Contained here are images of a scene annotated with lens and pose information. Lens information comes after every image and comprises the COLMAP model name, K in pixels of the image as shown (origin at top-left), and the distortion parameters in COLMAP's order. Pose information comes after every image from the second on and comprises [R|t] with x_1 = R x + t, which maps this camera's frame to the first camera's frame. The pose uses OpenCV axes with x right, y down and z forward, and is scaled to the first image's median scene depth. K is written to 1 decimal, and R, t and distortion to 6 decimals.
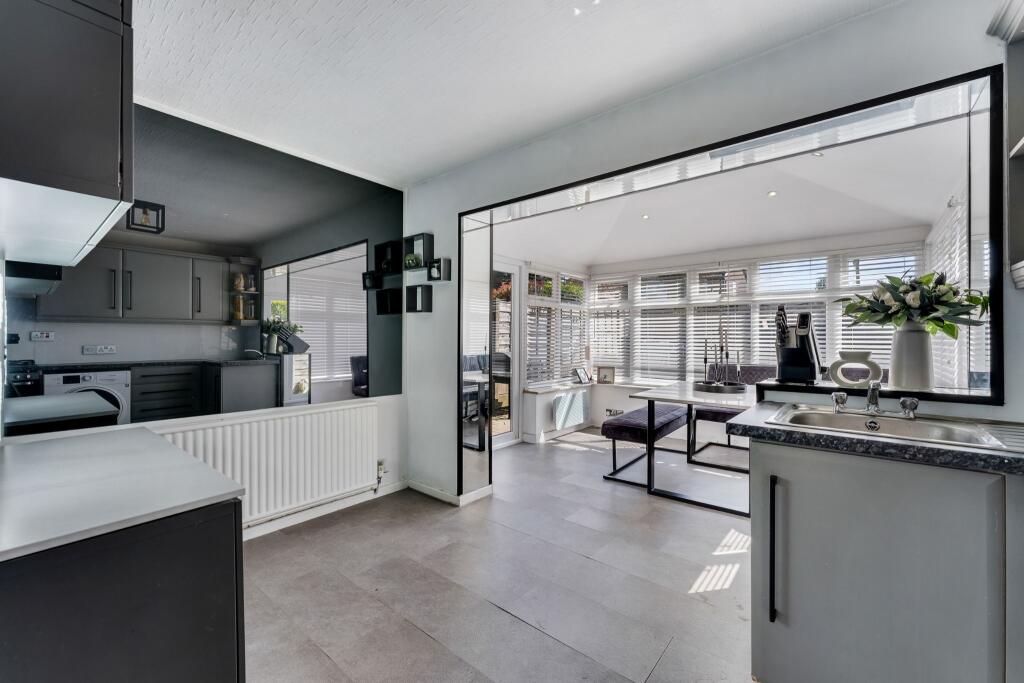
lens RADIAL K [[416.7, 0, 509.1], [0, 416.7, 340.8], [0, 0, 1]] dist [0.001166, 0.000020]
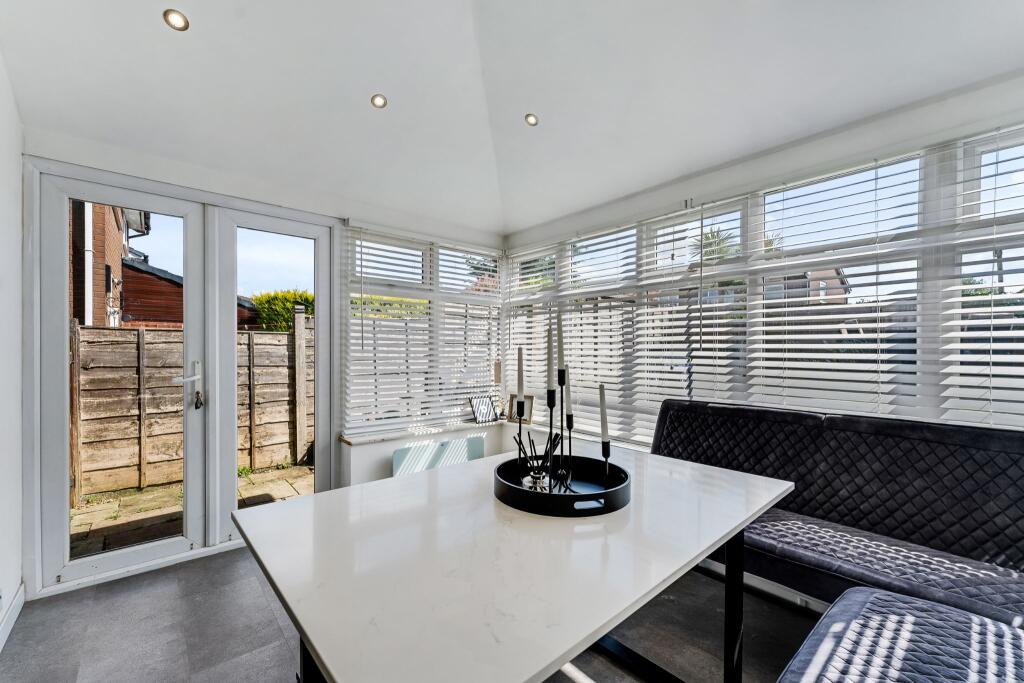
lens RADIAL K [[416.7, 0, 512.0], [0, 416.7, 348.1], [0, 0, 1]] dist [0.001166, 0.000020]
pose [[0.985579, 0.000706, -0.169216, 0.379129], [-0.001784, 0.999979, -0.006218, -0.003583], [0.169208, 0.006430, 0.985559, 0.459731]]
